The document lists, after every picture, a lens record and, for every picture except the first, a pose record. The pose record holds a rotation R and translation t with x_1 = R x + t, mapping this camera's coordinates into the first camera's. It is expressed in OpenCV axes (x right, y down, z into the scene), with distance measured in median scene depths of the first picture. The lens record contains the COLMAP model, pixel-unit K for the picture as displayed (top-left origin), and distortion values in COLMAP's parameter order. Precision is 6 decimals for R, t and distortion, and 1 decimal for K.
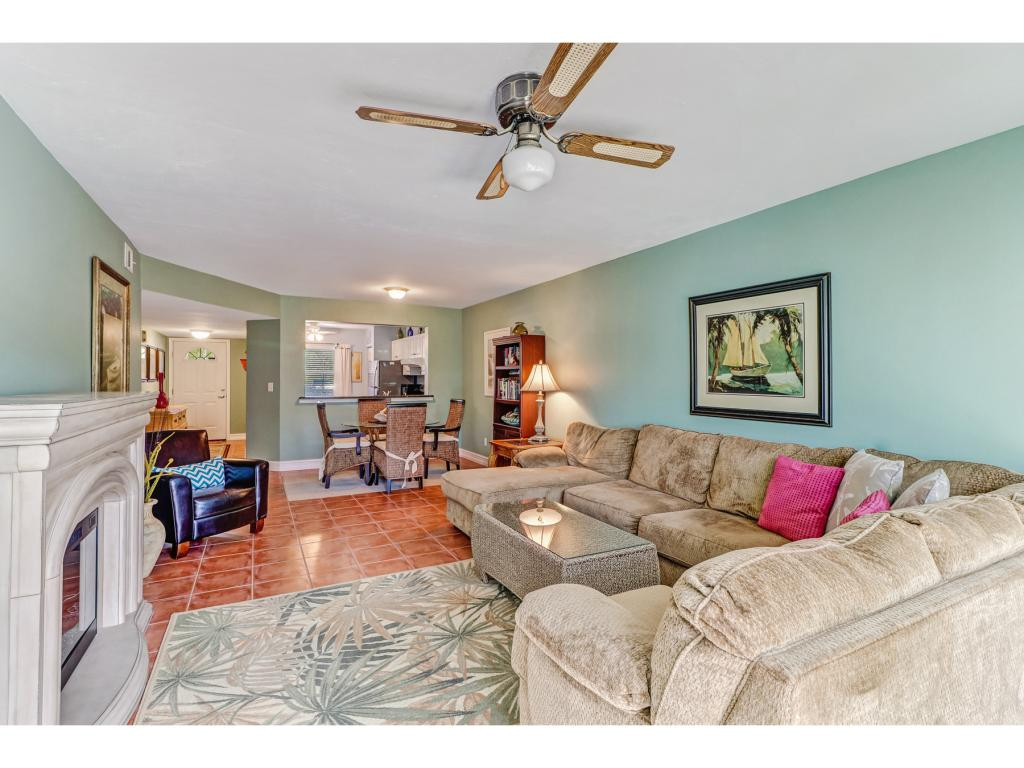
lens RADIAL K [[487.2, 0, 504.2], [0, 487.2, 375.5], [0, 0, 1]] dist [0.016749, -0.000648]
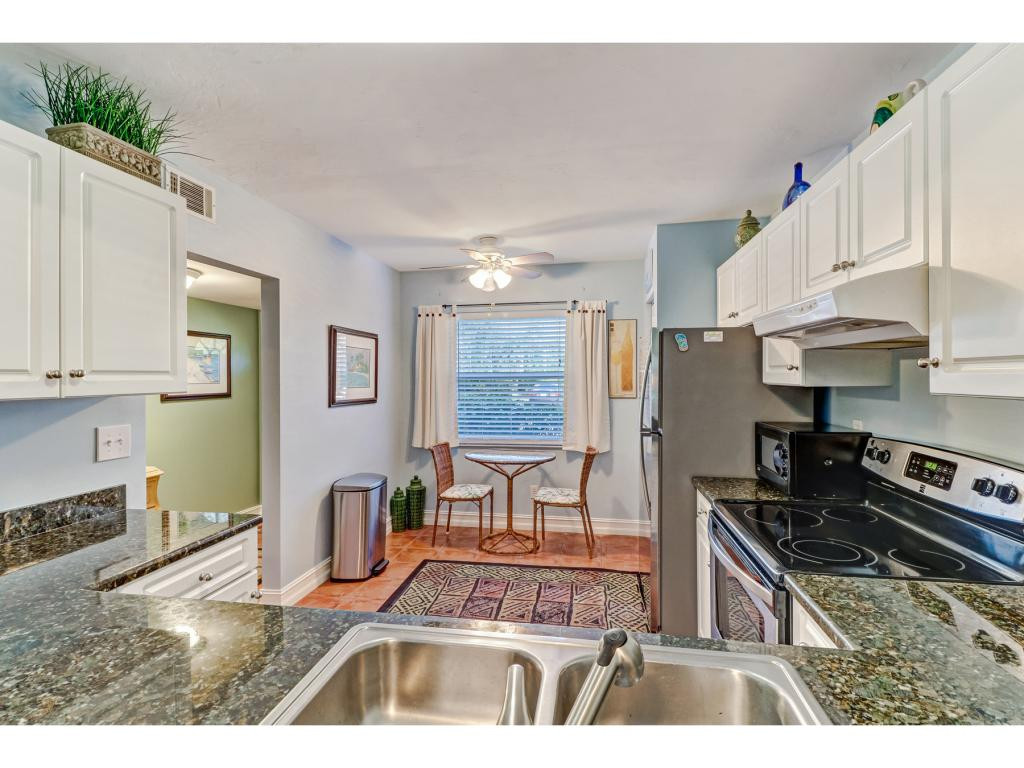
lens RADIAL K [[489.4, 0, 503.4], [0, 489.4, 380.1], [0, 0, 1]] dist [0.035035, -0.020322]
pose [[0.784668, -0.009328, -0.619846, -0.397913], [0.020767, 0.999721, 0.011244, -0.019642], [0.619568, -0.021695, 0.784643, 1.842433]]
